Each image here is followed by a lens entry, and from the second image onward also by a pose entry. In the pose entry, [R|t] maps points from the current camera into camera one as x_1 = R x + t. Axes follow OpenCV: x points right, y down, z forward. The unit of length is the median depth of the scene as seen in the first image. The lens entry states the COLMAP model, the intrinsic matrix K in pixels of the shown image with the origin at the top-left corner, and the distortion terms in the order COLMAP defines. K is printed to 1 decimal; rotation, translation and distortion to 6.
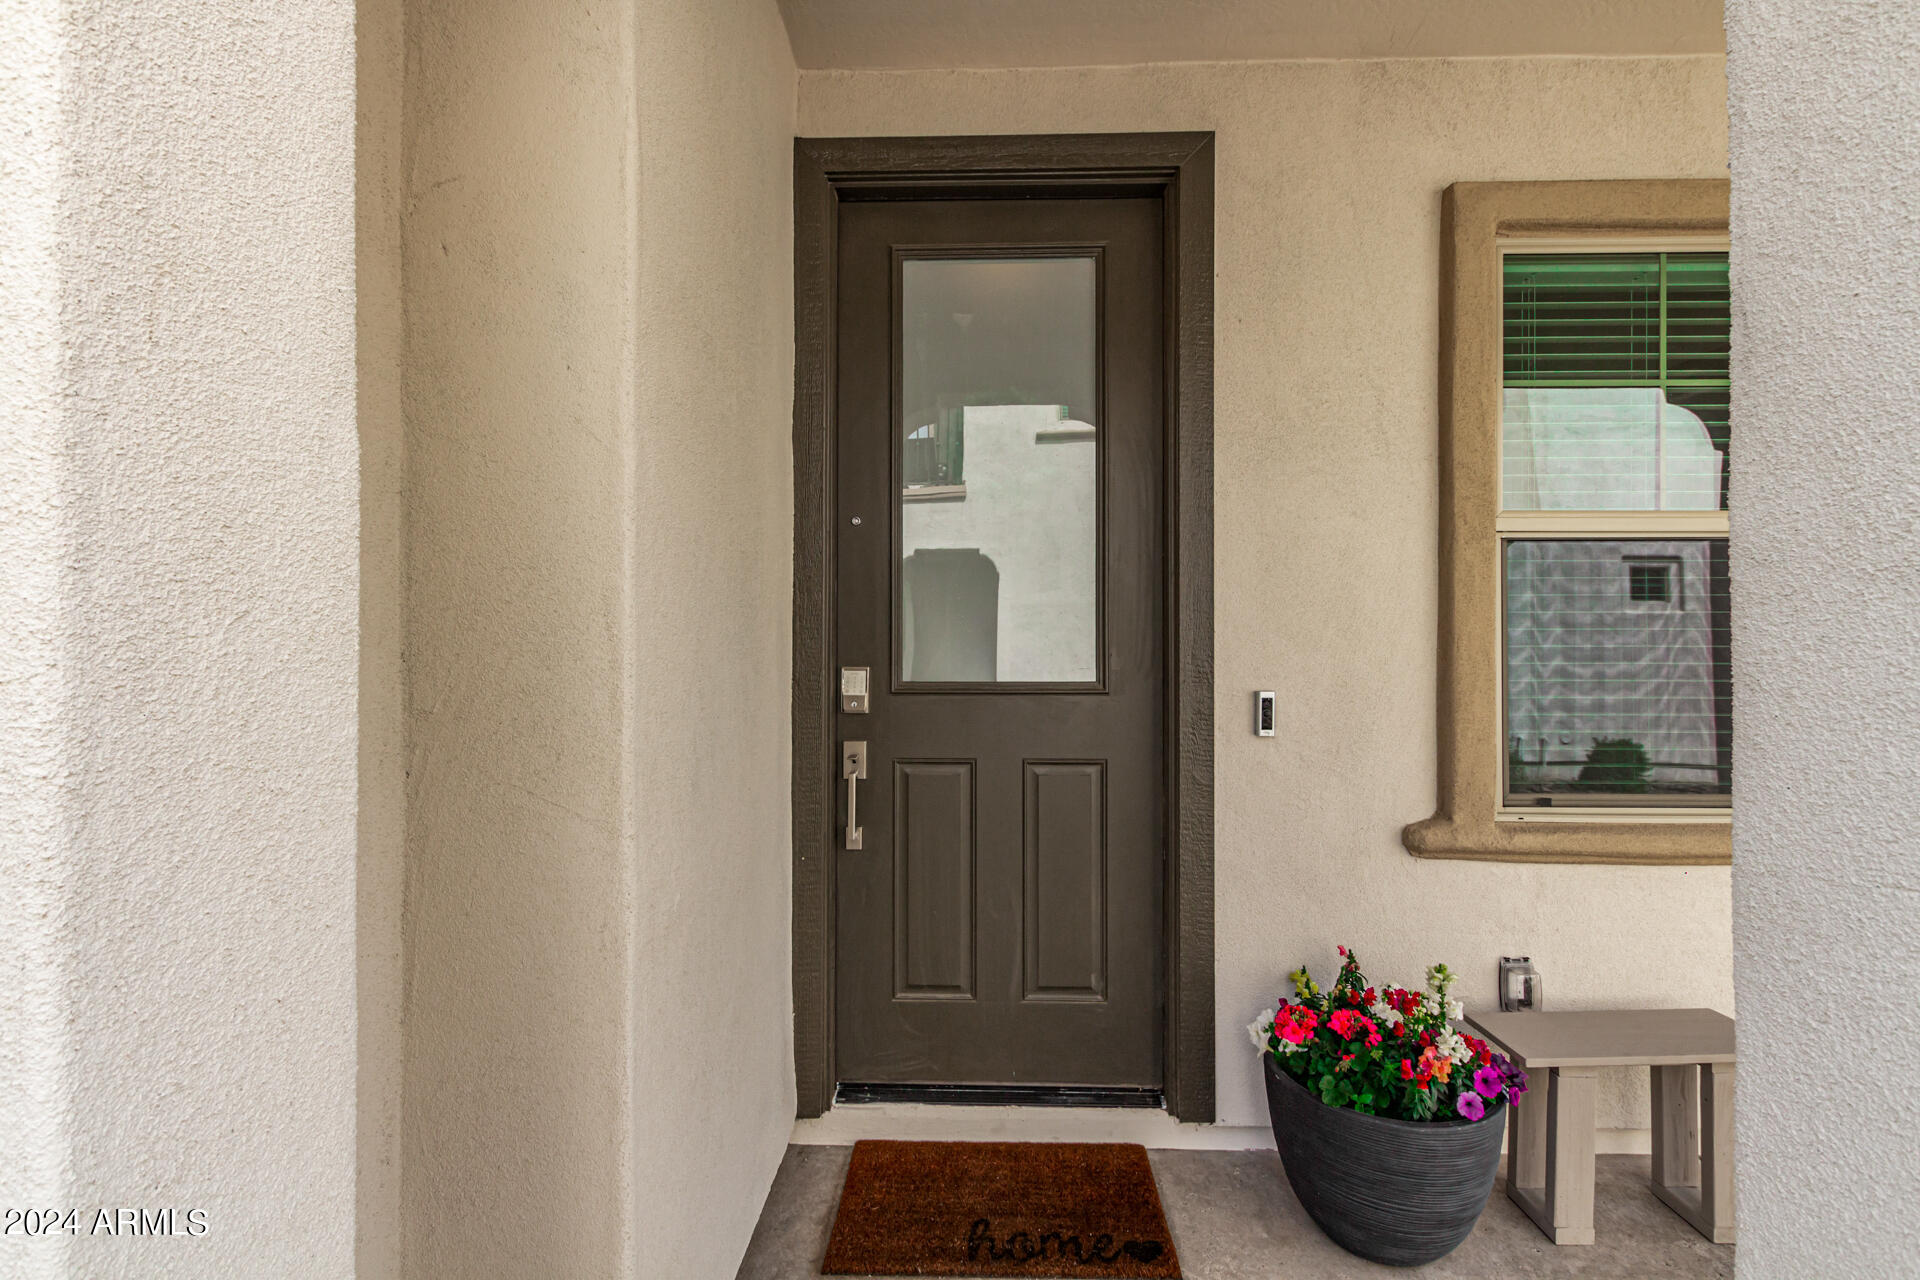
lens RADIAL K [[889.1, 0, 960.0], [0, 889.1, 640.0], [0, 0, 1]] dist [0.003456, -0.000068]
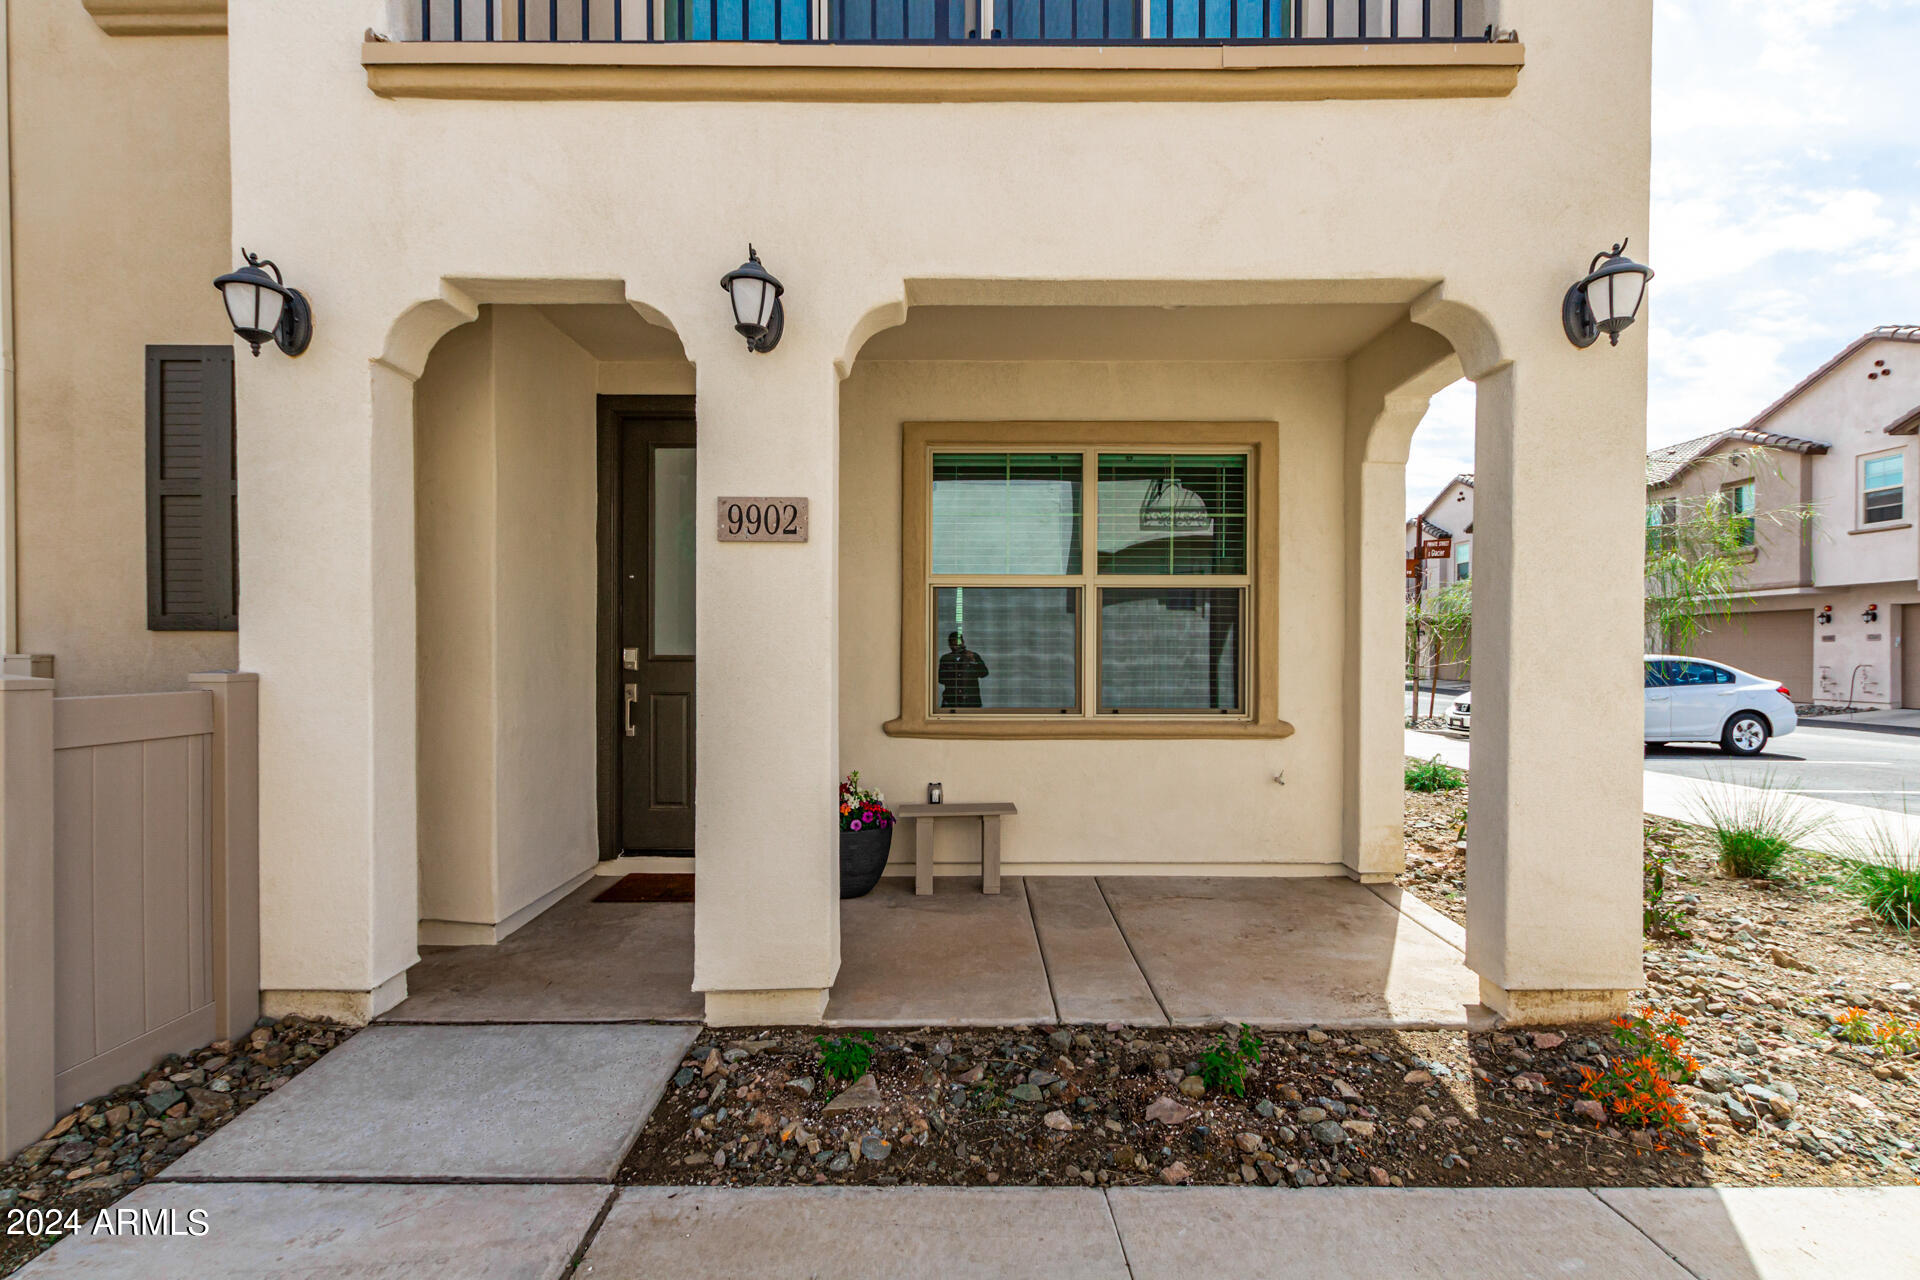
lens RADIAL K [[889.1, 0, 960.0], [0, 889.1, 640.0], [0, 0, 1]] dist [0.003456, -0.000068]
pose [[0.999880, -0.001228, 0.015455, 0.649321], [0.001262, 0.999997, -0.002183, 0.018522], [-0.015452, 0.002202, 0.999878, -1.138696]]
